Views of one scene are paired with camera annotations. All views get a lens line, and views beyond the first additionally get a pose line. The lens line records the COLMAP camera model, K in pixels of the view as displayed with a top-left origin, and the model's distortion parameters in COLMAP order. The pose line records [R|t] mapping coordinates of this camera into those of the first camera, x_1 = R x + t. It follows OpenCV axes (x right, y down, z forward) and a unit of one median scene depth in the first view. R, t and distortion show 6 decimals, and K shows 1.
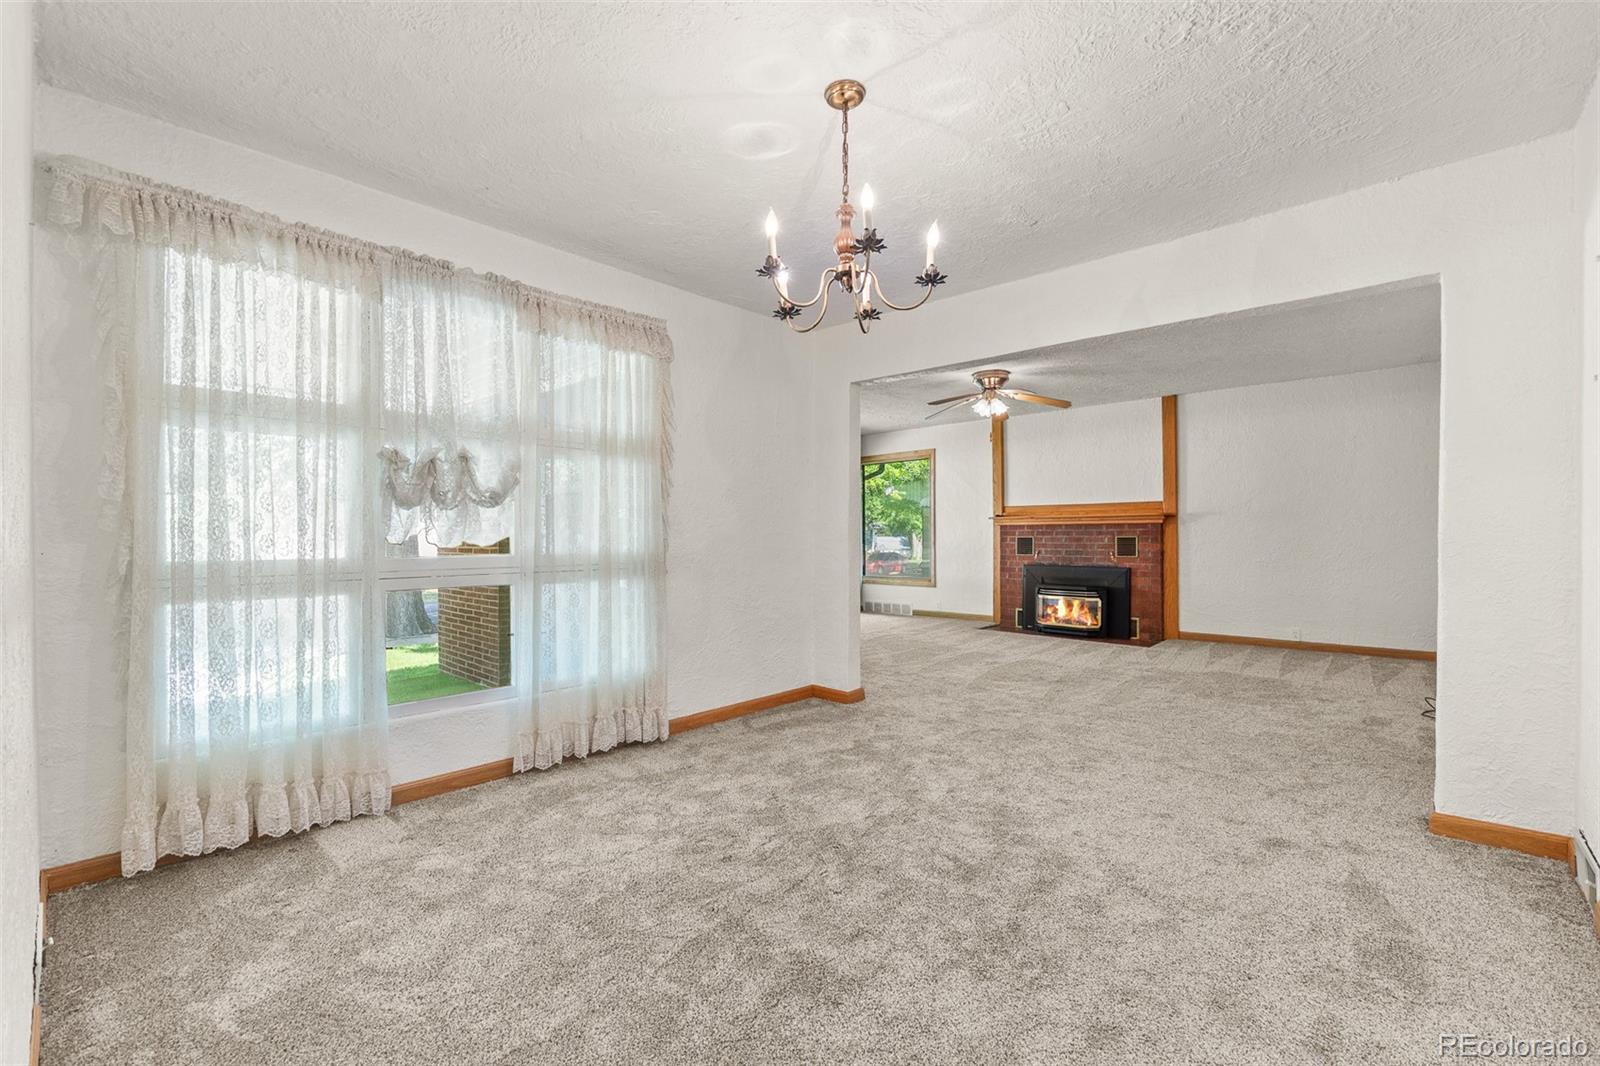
lens RADIAL K [[687.1, 0, 795.9], [0, 687.1, 536.5], [0, 0, 1]] dist [-0.005465, 0.000030]
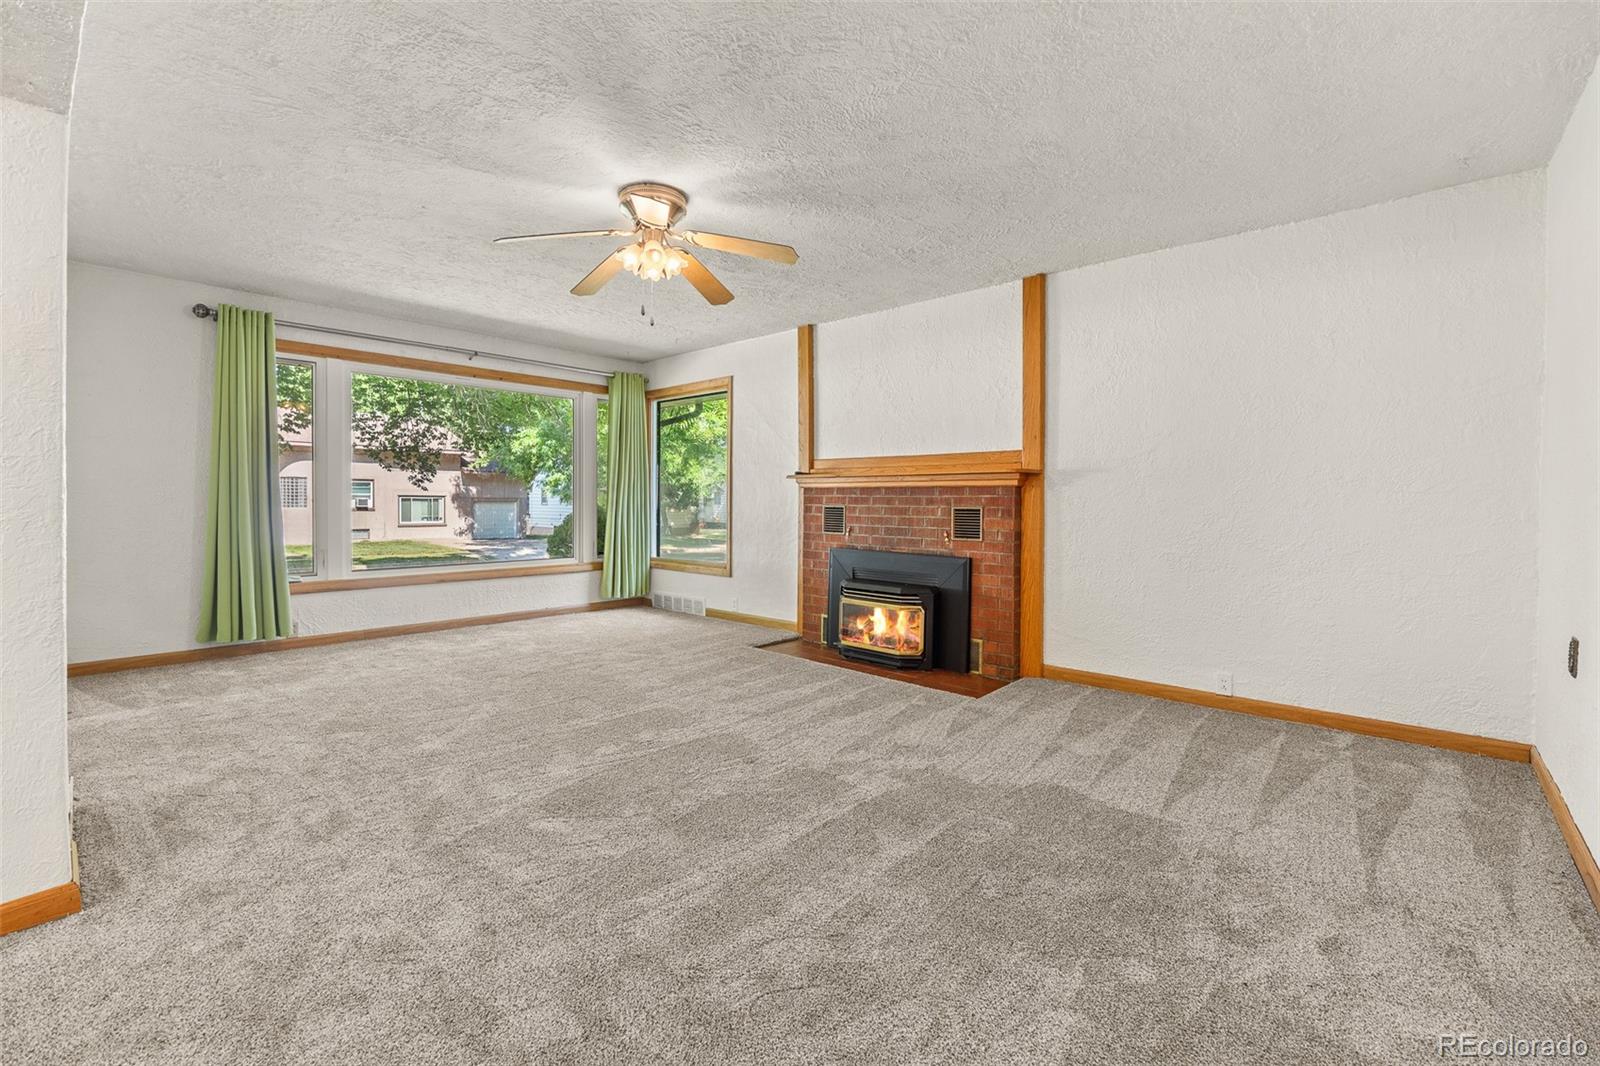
lens RADIAL K [[687.1, 0, 804.1], [0, 687.1, 506.5], [0, 0, 1]] dist [-0.005465, 0.000030]
pose [[0.999652, 0.013982, 0.022347, 0.319370], [-0.014083, 0.999891, 0.004392, -0.001173], [-0.022284, -0.004705, 0.999741, 0.383545]]
